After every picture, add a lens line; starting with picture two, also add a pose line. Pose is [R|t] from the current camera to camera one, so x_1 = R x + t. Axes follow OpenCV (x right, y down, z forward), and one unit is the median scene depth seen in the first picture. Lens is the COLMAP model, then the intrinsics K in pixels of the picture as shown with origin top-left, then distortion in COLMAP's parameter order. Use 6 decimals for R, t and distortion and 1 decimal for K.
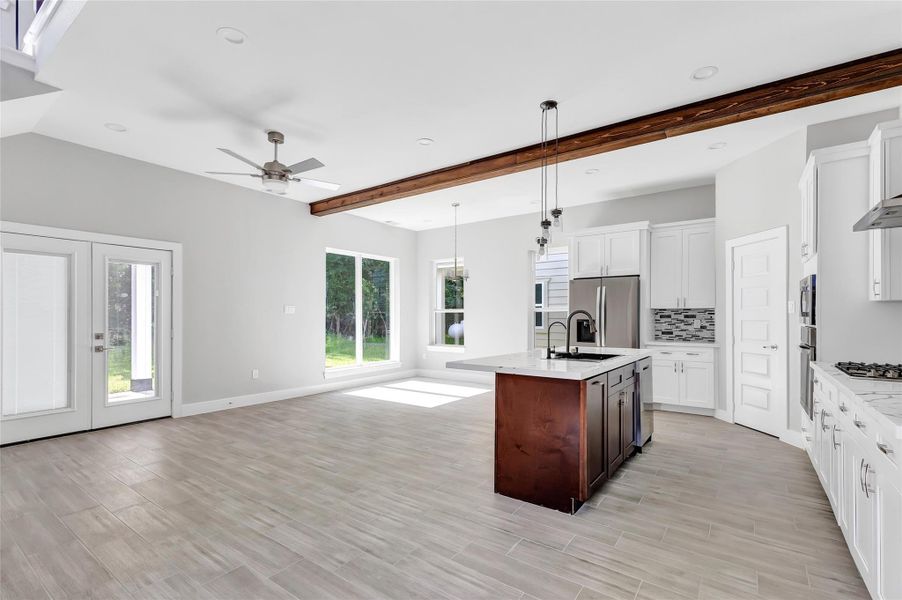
lens RADIAL K [[410.7, 0, 466.1], [0, 410.7, 316.4], [0, 0, 1]] dist [0.006967, -0.001963]
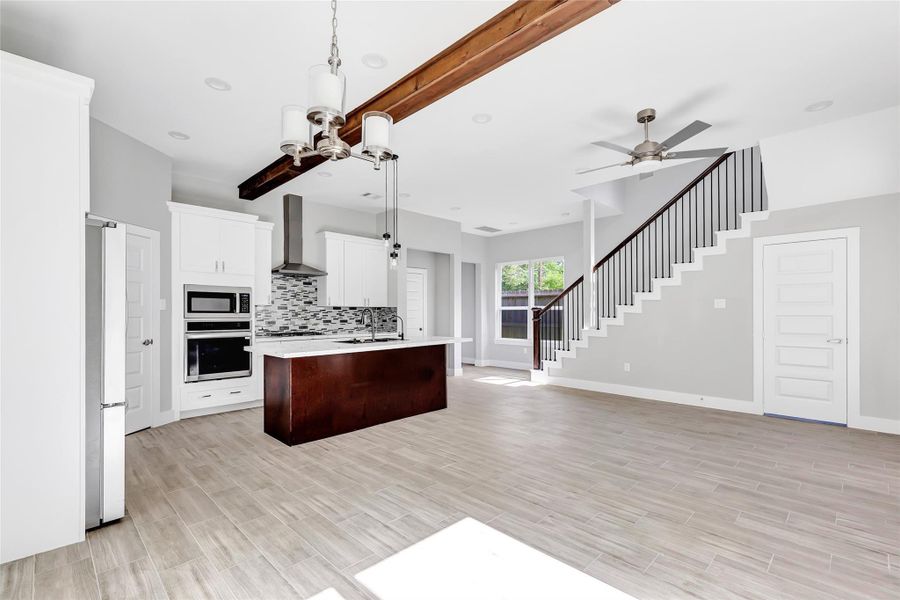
lens RADIAL K [[409.8, 0, 450.1], [0, 409.8, 311.5], [0, 0, 1]] dist [0.006967, -0.001963]
pose [[-0.980987, 0.003364, 0.194046, -0.210424], [0.002571, 0.999987, -0.004340, 0.003233], [-0.194058, -0.003758, -0.980983, 1.946478]]
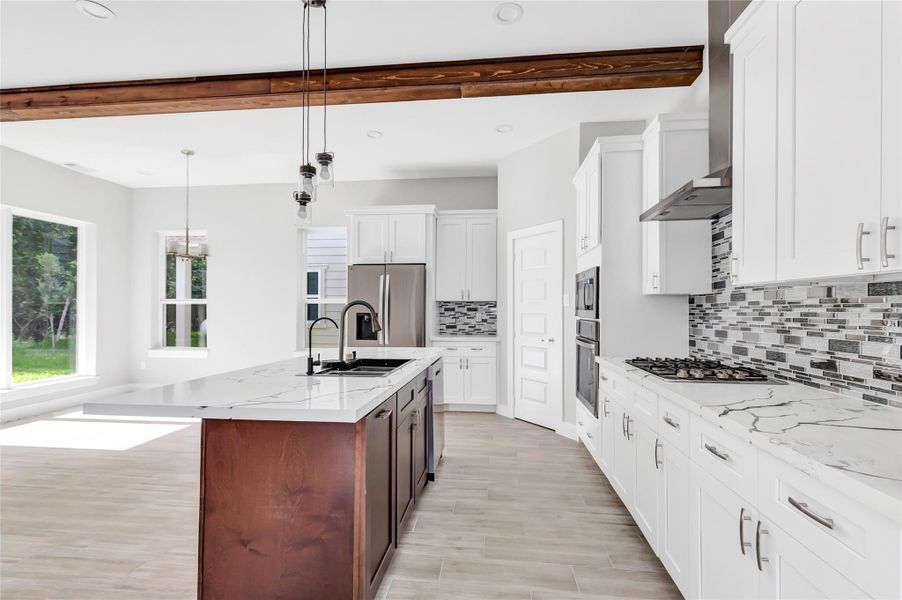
lens RADIAL K [[410.7, 0, 457.3], [0, 410.7, 304.9], [0, 0, 1]] dist [0.006967, -0.001963]
pose [[0.877570, 0.007787, 0.479386, 0.072929], [-0.002294, 0.999925, -0.012044, 0.000985], [-0.479444, 0.009470, 0.877522, 0.245953]]
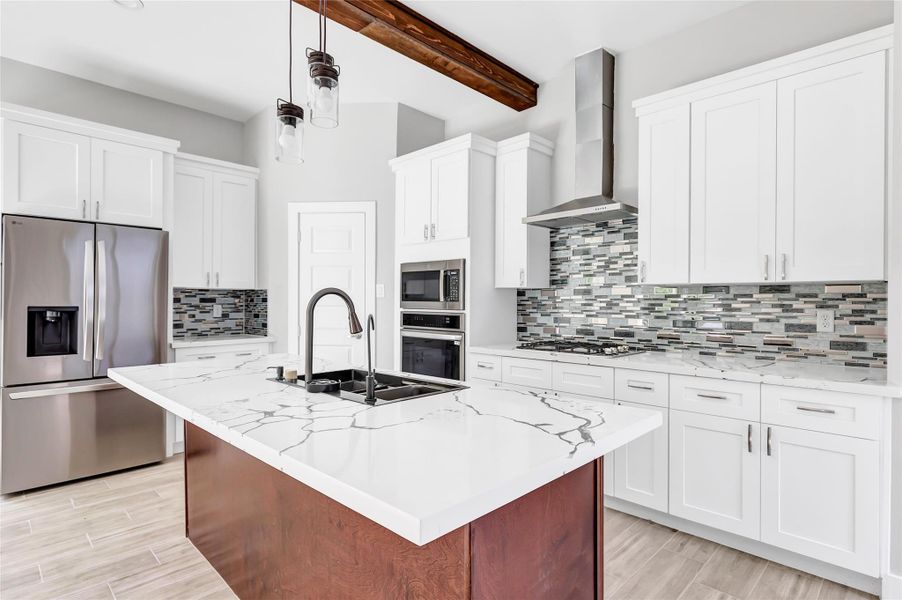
lens RADIAL K [[461.3, 0, 446.1], [0, 461.3, 301.1], [0, 0, 1]] dist [0.002951, 0.000015]
pose [[0.186177, 0.000837, 0.982516, -0.197194], [-0.003622, 0.999993, -0.000165, 0.000180], [-0.982510, -0.003527, 0.186179, 0.657231]]
